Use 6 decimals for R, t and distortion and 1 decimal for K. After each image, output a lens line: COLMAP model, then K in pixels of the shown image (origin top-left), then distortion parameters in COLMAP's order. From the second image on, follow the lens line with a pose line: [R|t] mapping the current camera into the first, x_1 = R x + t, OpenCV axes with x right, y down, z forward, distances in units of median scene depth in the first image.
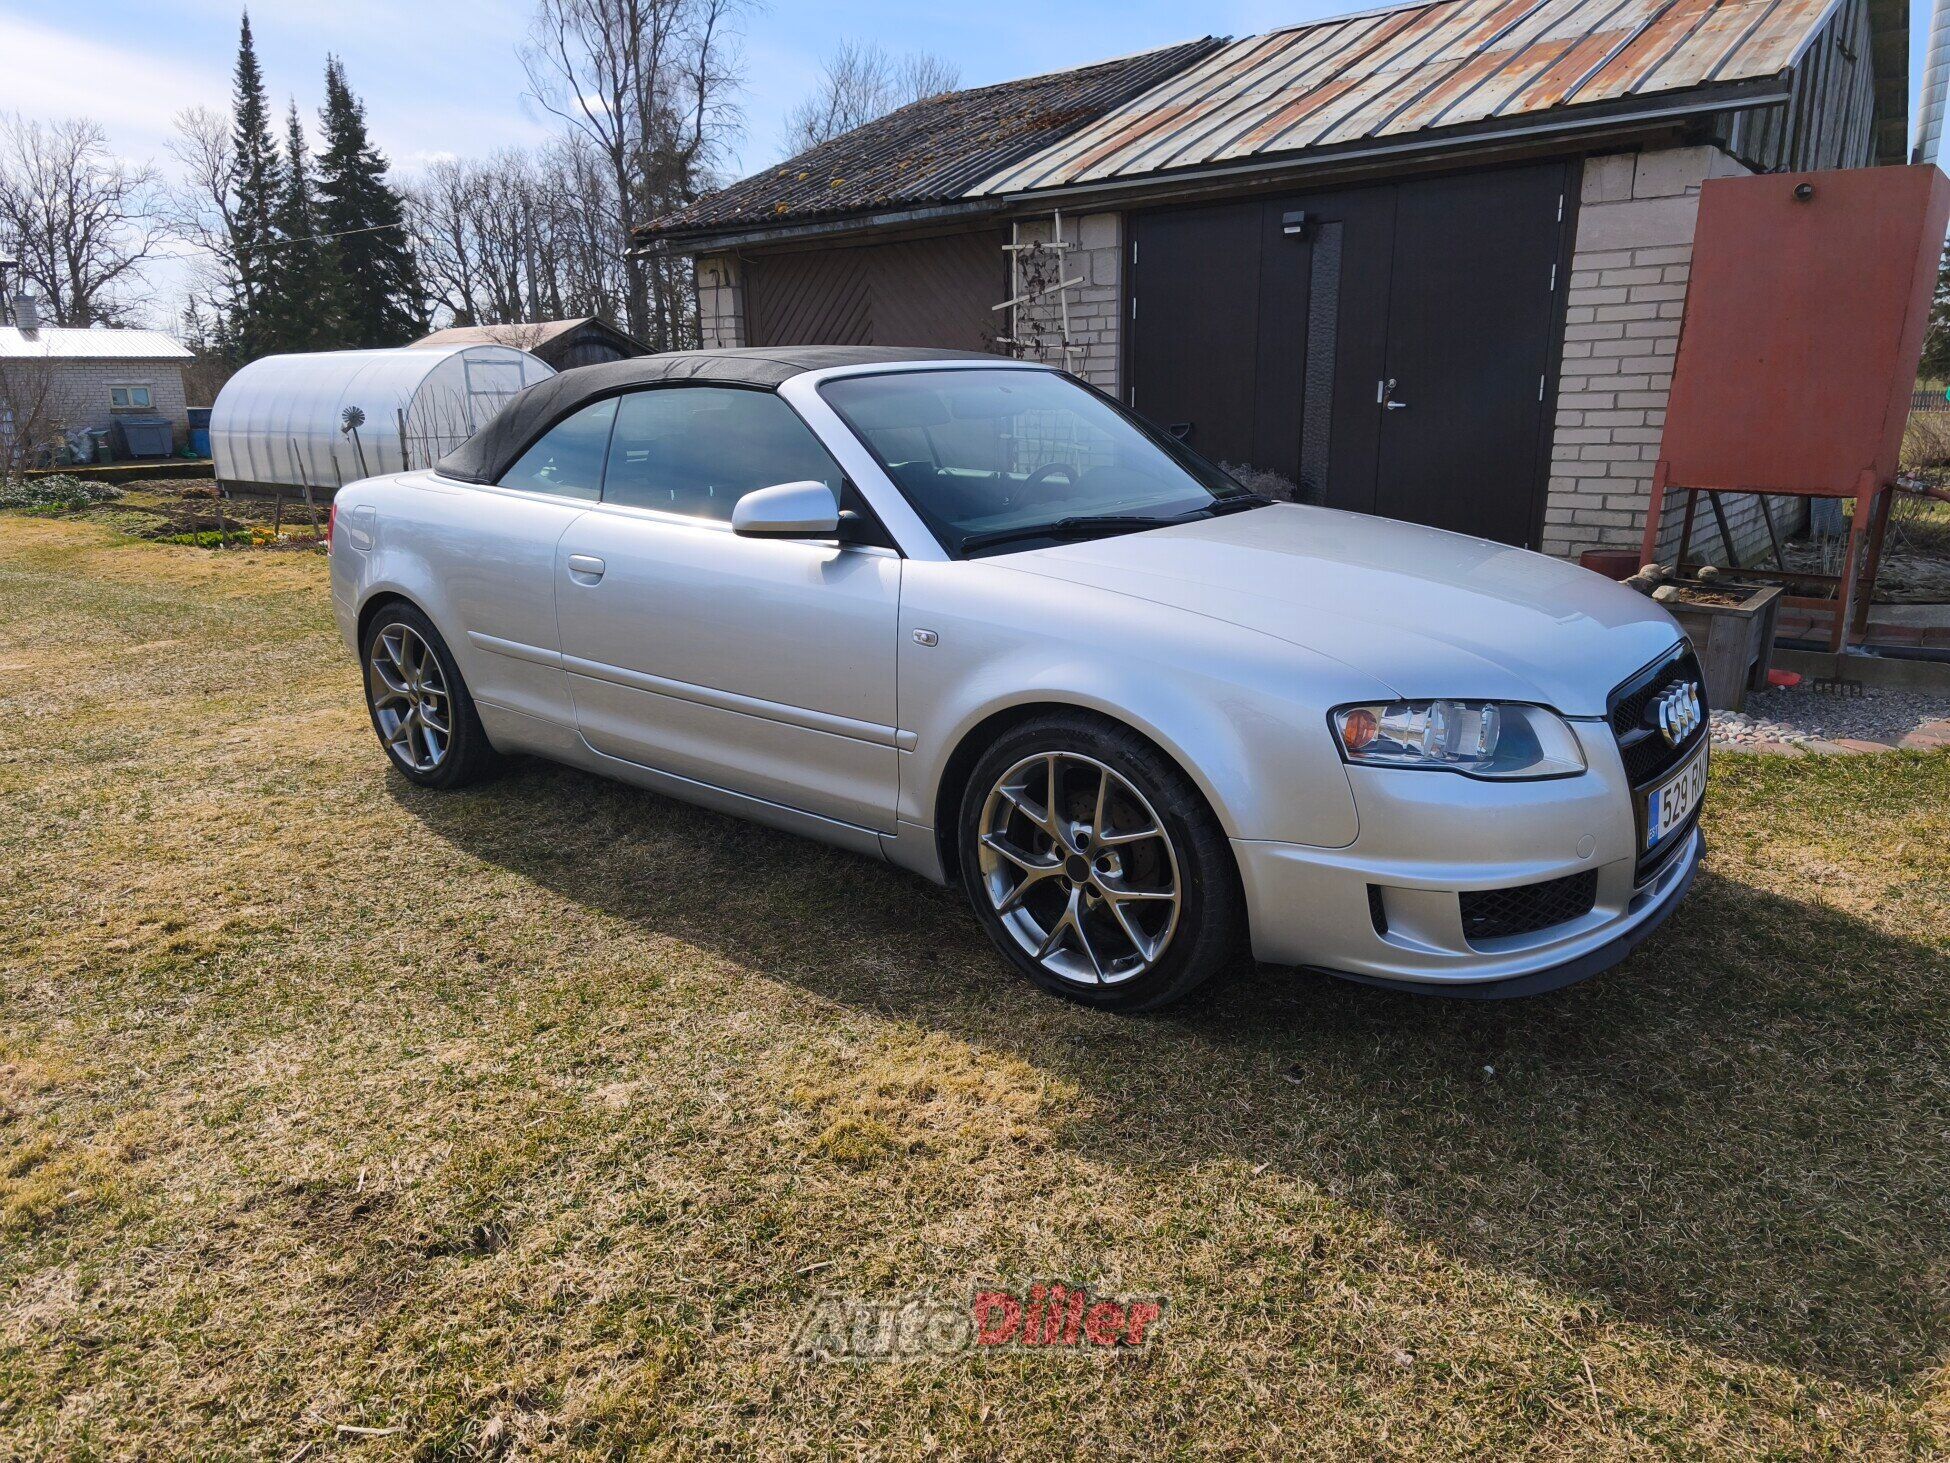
lens RADIAL K [[1285.3, 0, 975.0], [0, 1285.3, 731.5], [0, 0, 1]] dist [0.091942, -0.066084]
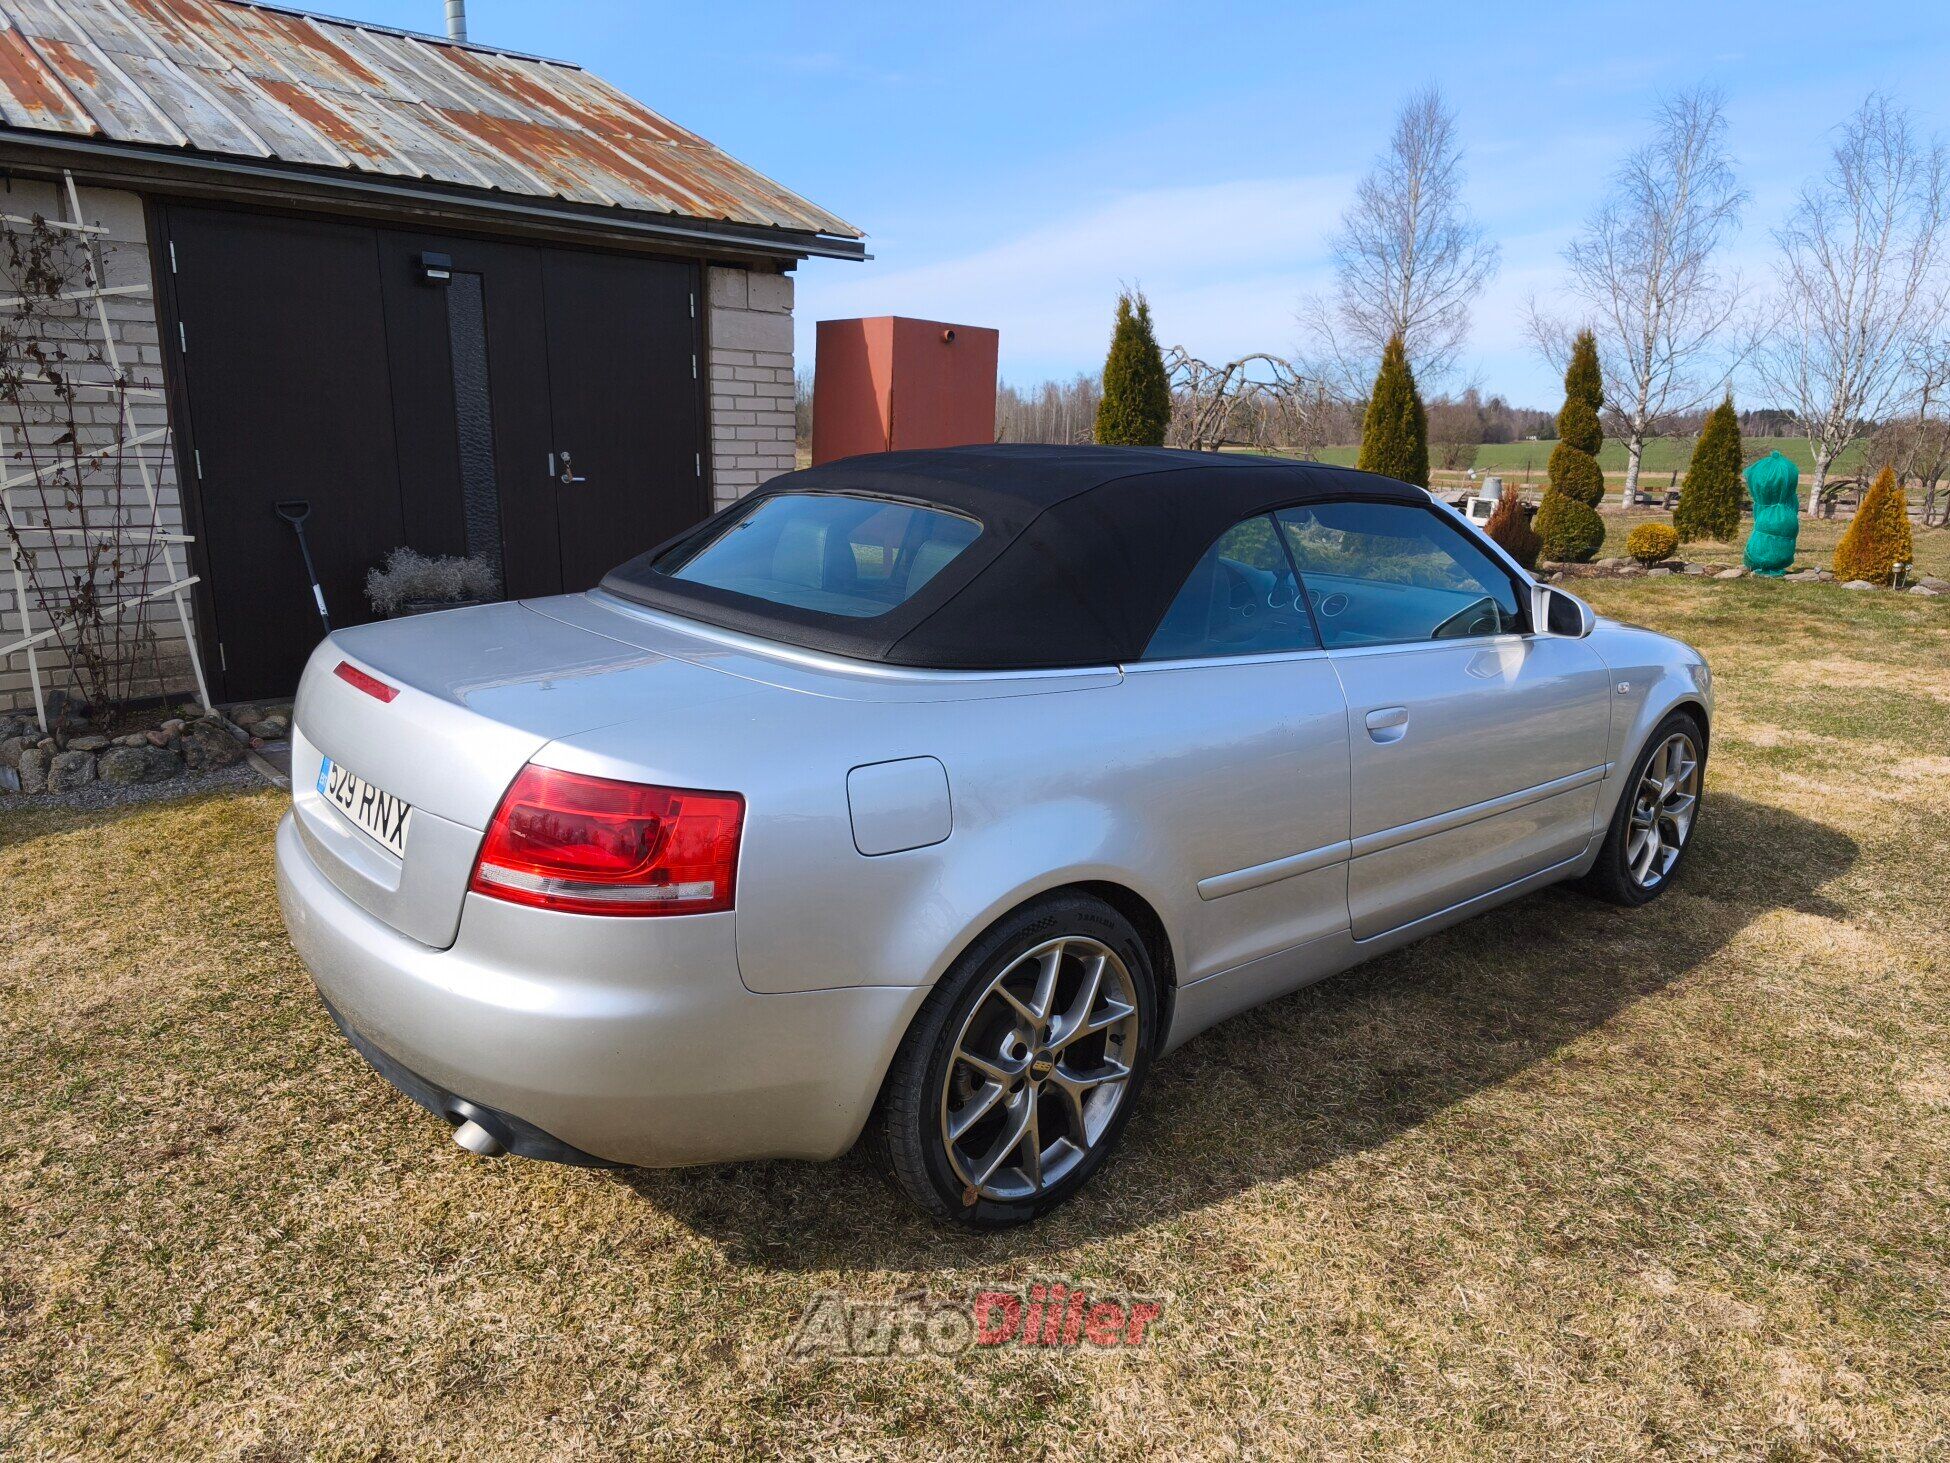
lens RADIAL K [[1285.3, 0, 975.0], [0, 1285.3, 731.5], [0, 0, 1]] dist [0.091942, -0.066084]
pose [[0.159517, -0.209862, 0.964631, -0.653502], [0.231069, 0.957936, 0.170194, -0.184147], [-0.959772, 0.195747, 0.201300, 0.618471]]
